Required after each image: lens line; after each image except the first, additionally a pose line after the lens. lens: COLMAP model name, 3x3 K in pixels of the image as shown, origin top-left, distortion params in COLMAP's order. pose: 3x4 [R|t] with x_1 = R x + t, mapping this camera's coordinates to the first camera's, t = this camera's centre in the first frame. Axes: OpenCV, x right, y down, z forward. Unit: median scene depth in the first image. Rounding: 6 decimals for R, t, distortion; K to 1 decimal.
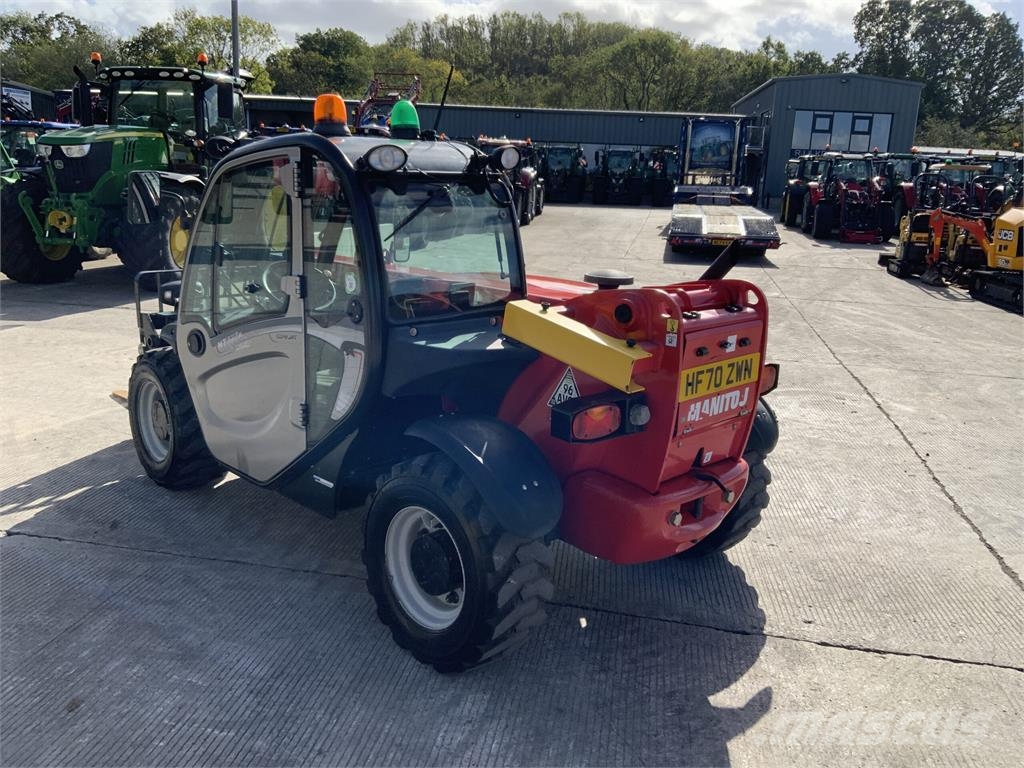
lens RADIAL K [[845.2, 0, 509.0], [0, 845.2, 382.3], [0, 0, 1]] dist [0.096486, -0.198518]
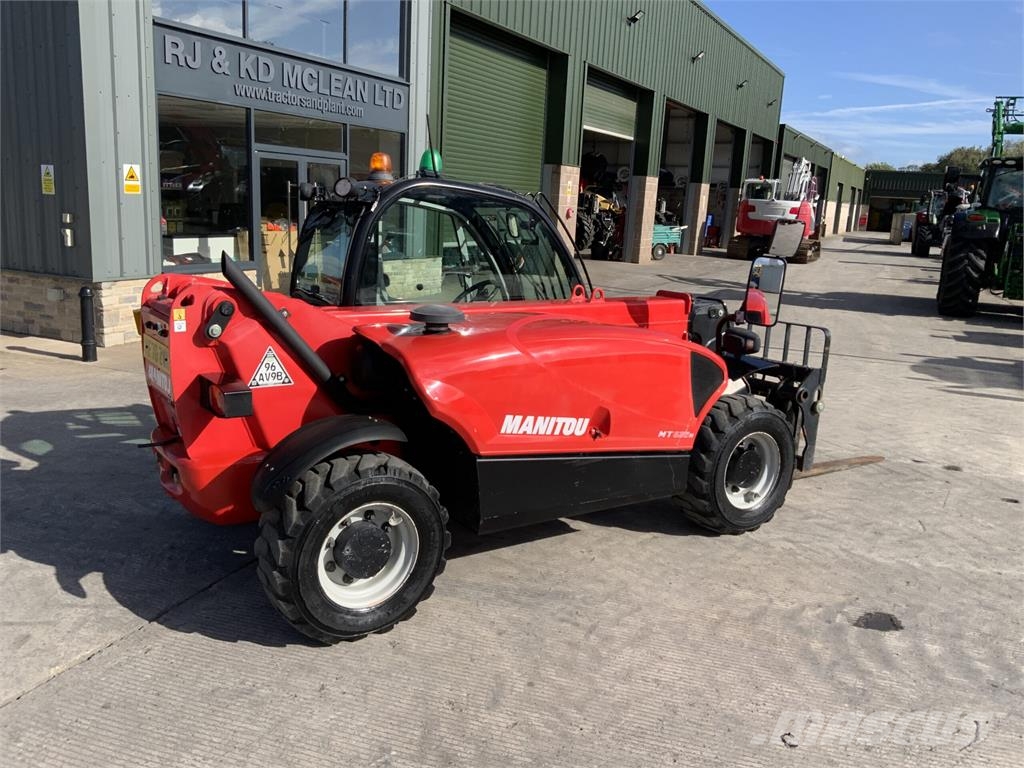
lens RADIAL K [[845.2, 0, 509.0], [0, 845.2, 382.3], [0, 0, 1]] dist [0.096486, -0.198518]
pose [[-0.180226, 0.158233, -0.970815, 0.323545], [-0.275695, 0.939289, 0.204276, -0.085499], [0.944199, 0.304464, -0.125660, 0.395702]]
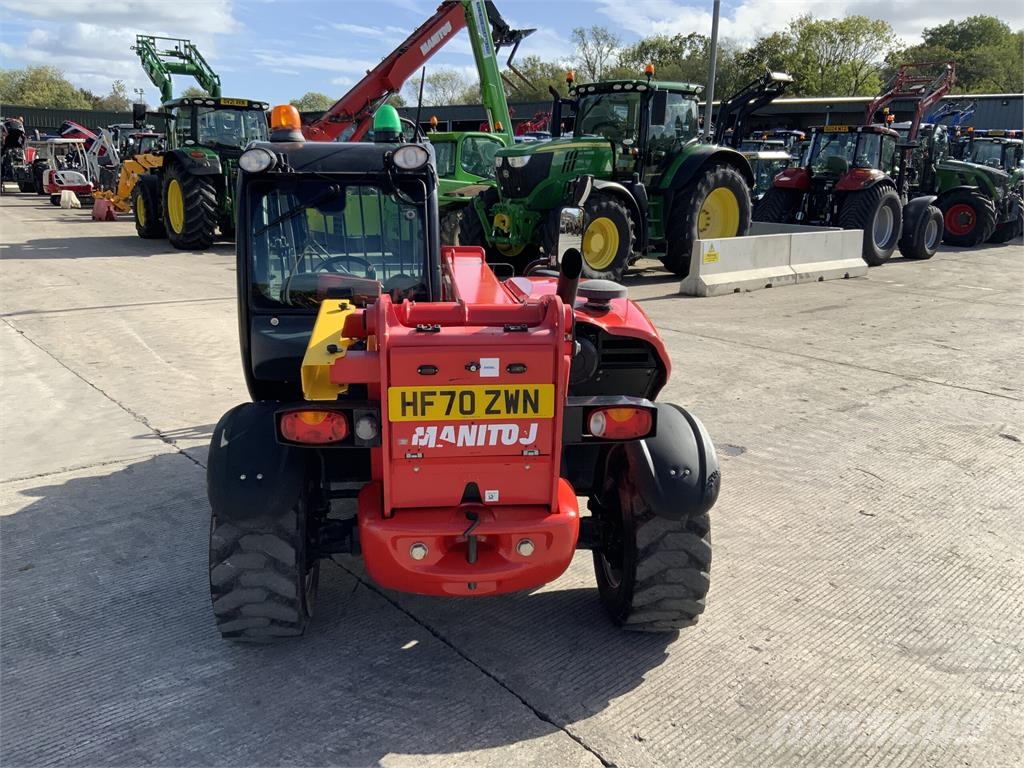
lens RADIAL K [[849.4, 0, 508.6], [0, 849.4, 383.2], [0, 0, 1]] dist [0.088646, -0.171245]
pose [[0.781742, 0.131938, -0.609485, 0.195204], [-0.135807, 0.989923, 0.040104, -0.016188], [0.608634, 0.051422, 0.791783, 0.080437]]
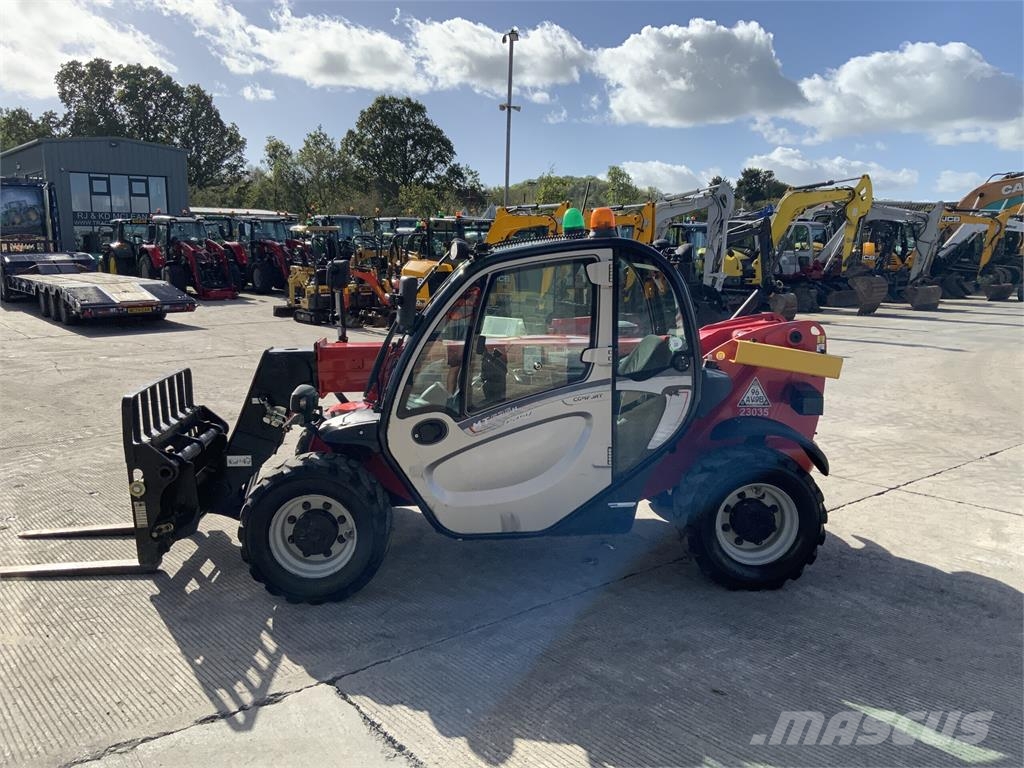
lens RADIAL K [[845.2, 0, 509.0], [0, 845.2, 382.3], [0, 0, 1]] dist [0.096486, -0.198518]
pose [[0.649302, -0.163237, 0.742806, -0.345425], [0.209914, 0.977220, 0.031261, -0.038405], [-0.730987, 0.135628, 0.668777, 0.069740]]
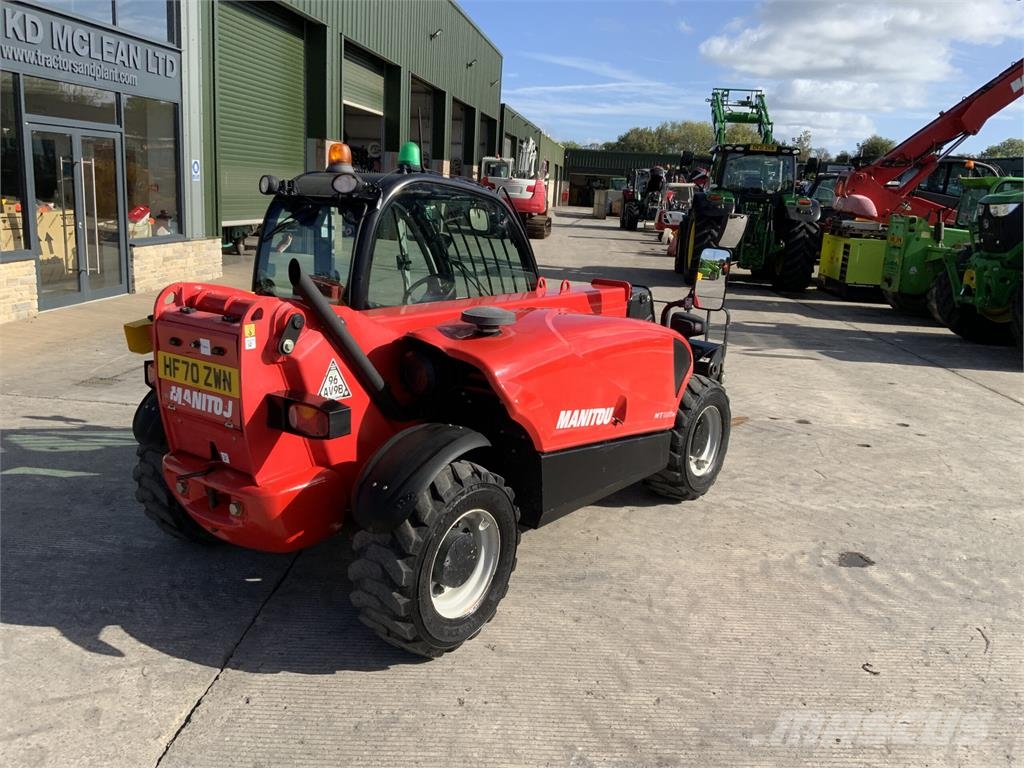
lens RADIAL K [[849.4, 0, 508.6], [0, 849.4, 383.2], [0, 0, 1]] dist [0.088646, -0.171245]
pose [[0.156051, 0.189013, -0.969496, 0.330138], [-0.270731, 0.952117, 0.142047, -0.062052], [0.949922, 0.240306, 0.199751, 0.280889]]
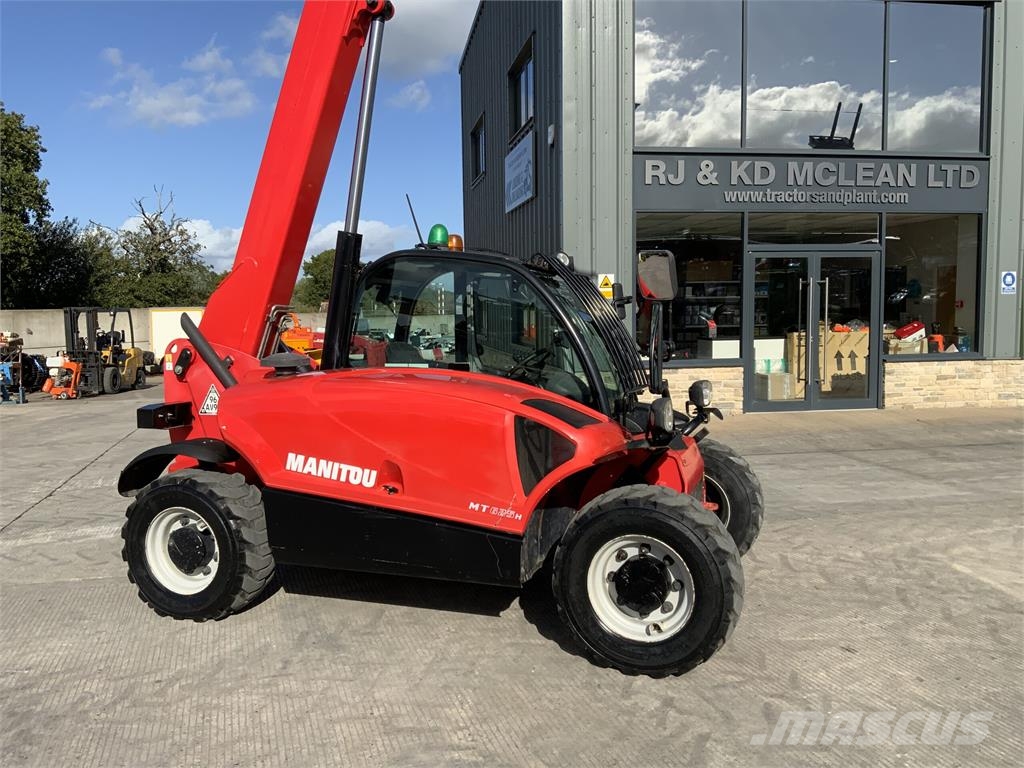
lens RADIAL K [[845.2, 0, 509.0], [0, 845.2, 382.3], [0, 0, 1]] dist [0.096486, -0.198518]
pose [[-0.897714, 0.007335, -0.440518, 0.107569], [-0.124433, 0.954934, 0.269478, -0.135320], [0.422642, 0.296729, -0.856344, 0.659320]]
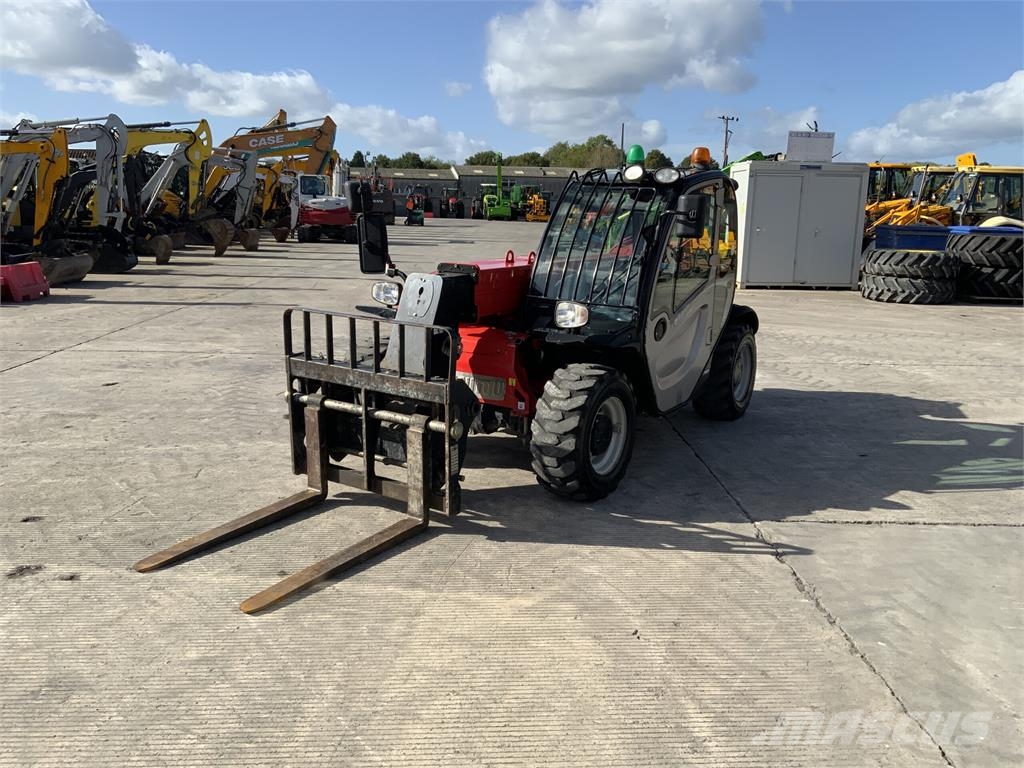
lens RADIAL K [[845.2, 0, 509.0], [0, 845.2, 382.3], [0, 0, 1]] dist [0.096486, -0.198518]
pose [[-0.217115, -0.245701, 0.944718, -0.489467], [0.198434, 0.936487, 0.289164, -0.122010], [-0.955764, 0.250246, -0.154570, 0.459380]]
